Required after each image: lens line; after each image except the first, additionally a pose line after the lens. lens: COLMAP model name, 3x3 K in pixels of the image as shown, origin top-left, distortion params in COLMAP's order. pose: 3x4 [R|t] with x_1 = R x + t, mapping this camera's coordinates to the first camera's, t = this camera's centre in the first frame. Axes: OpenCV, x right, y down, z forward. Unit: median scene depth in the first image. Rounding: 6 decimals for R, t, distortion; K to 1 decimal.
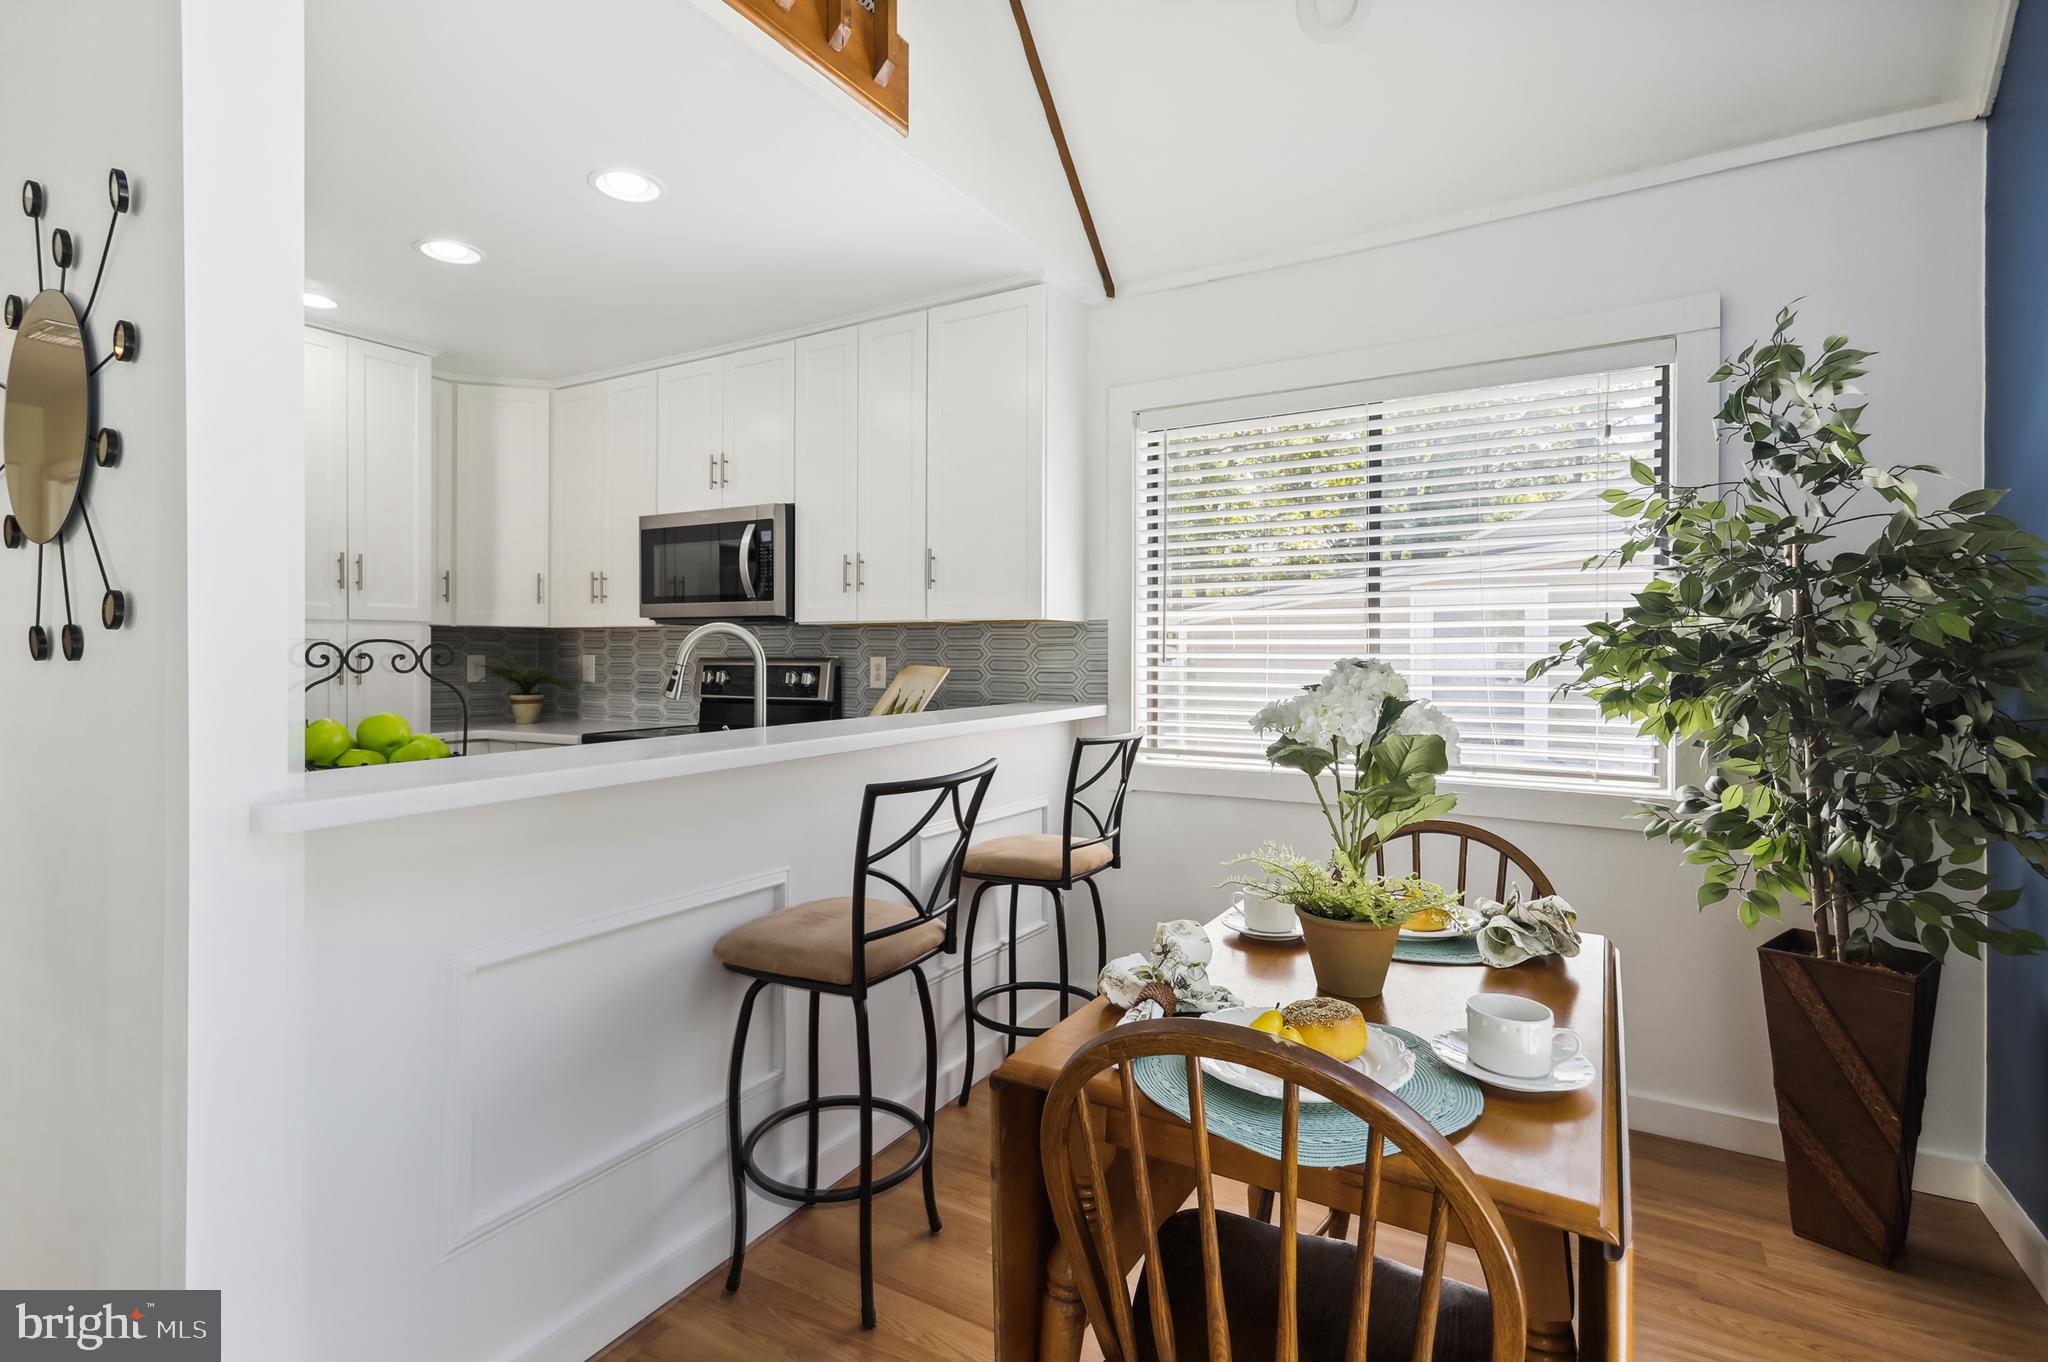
lens RADIAL K [[970.5, 0, 1024.0], [0, 970.5, 681.0], [0, 0, 1]] dist [-0.002166, 0.000162]
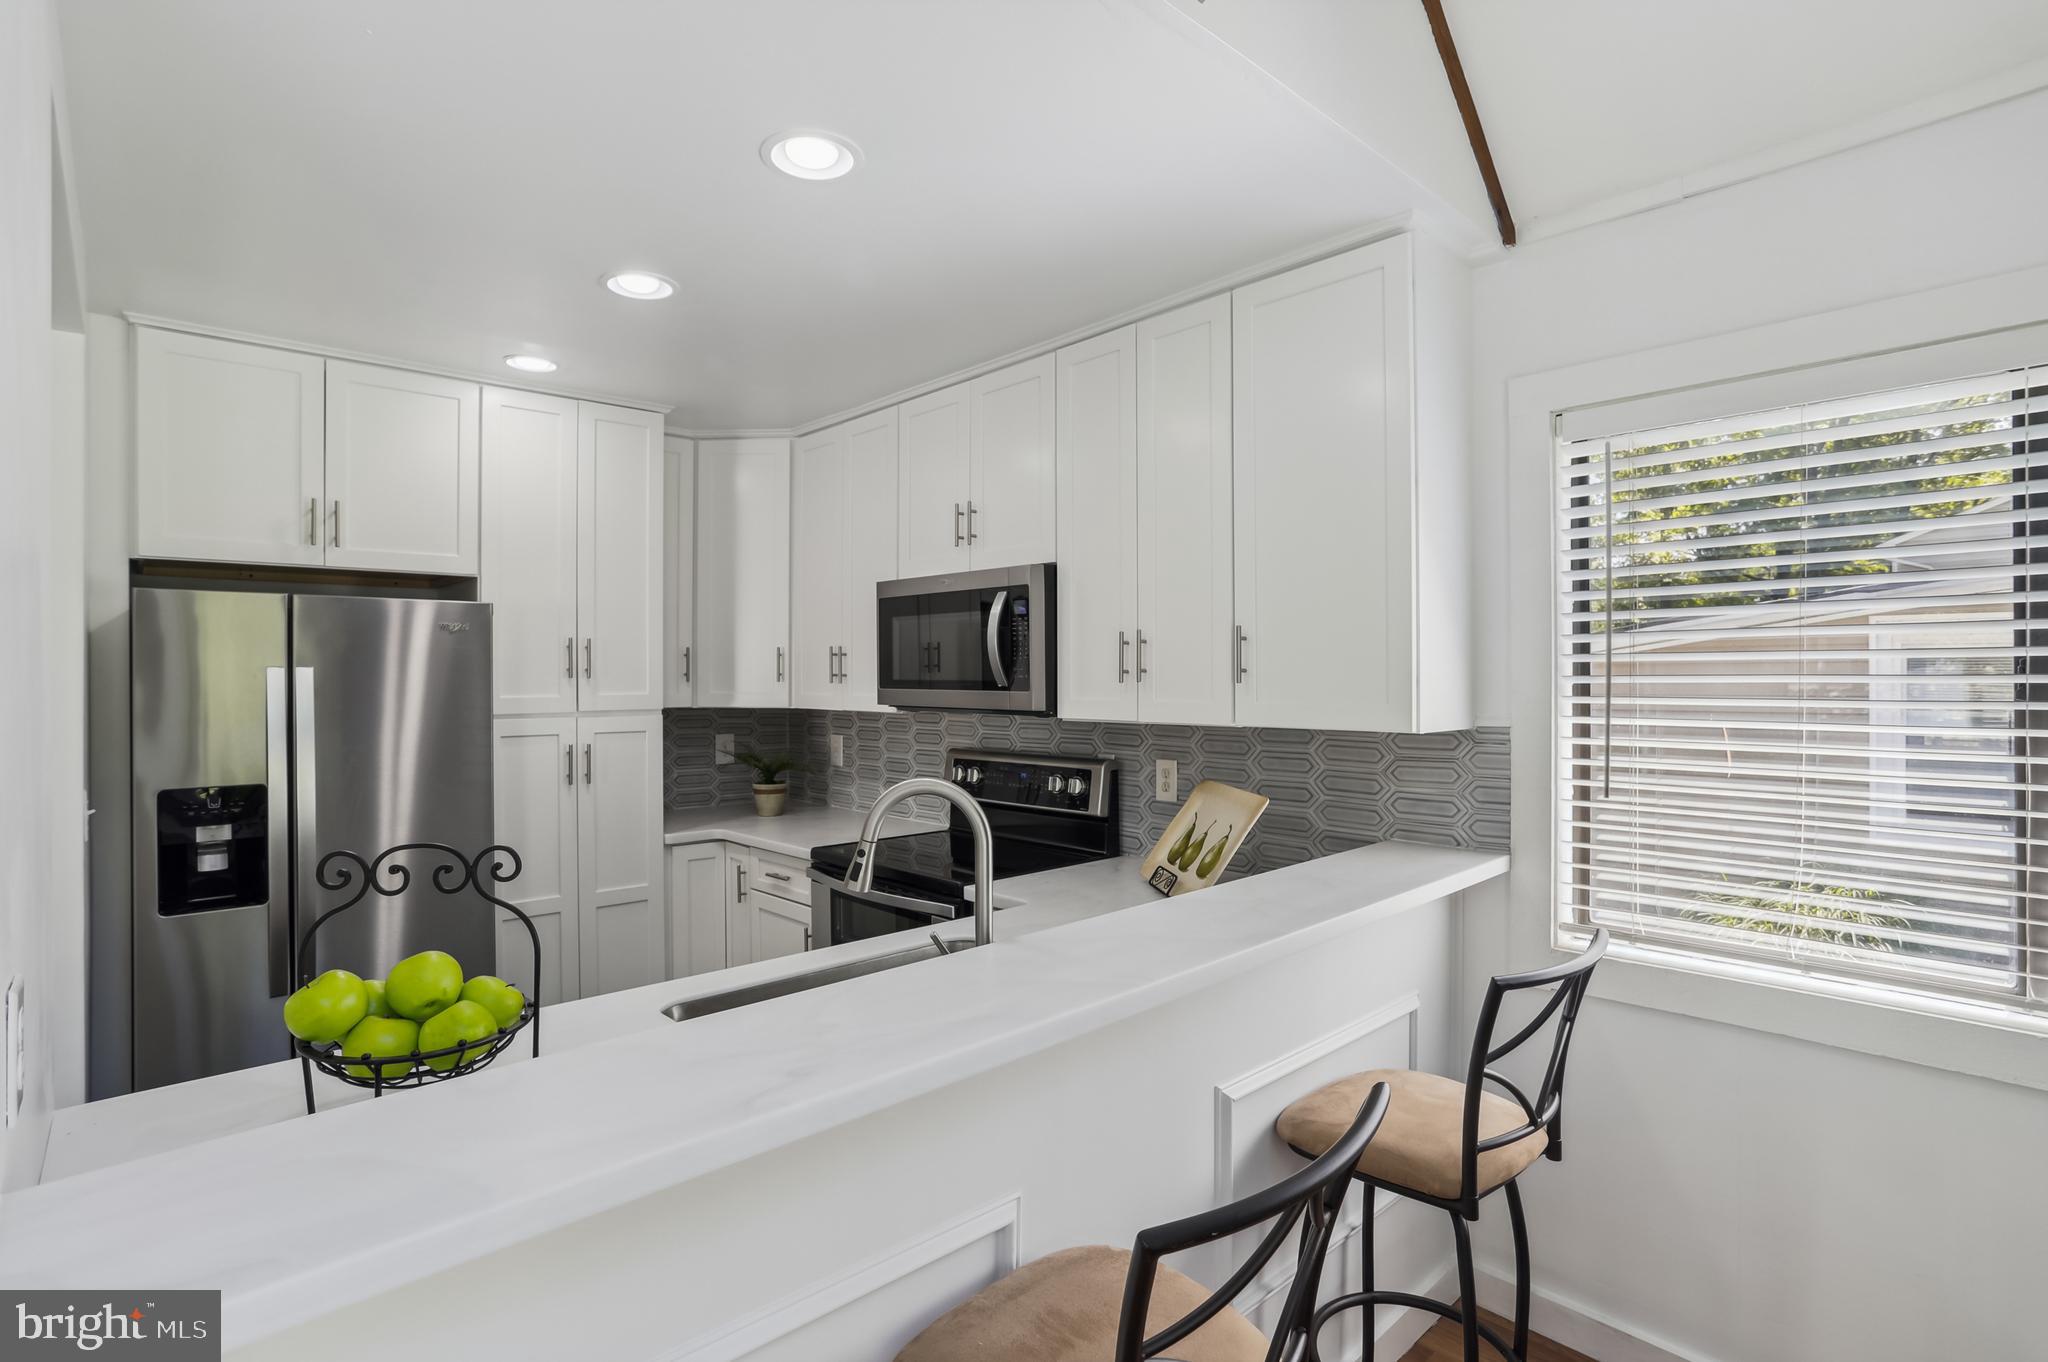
lens RADIAL K [[990.1, 0, 1048.8], [0, 990.1, 678.9], [0, 0, 1]] dist [-0.084537, 0.048247]
pose [[0.963456, -0.007900, -0.267749, -0.034221], [0.002617, 0.999795, -0.020085, -0.074176], [0.267853, 0.018651, 0.963279, 0.246642]]
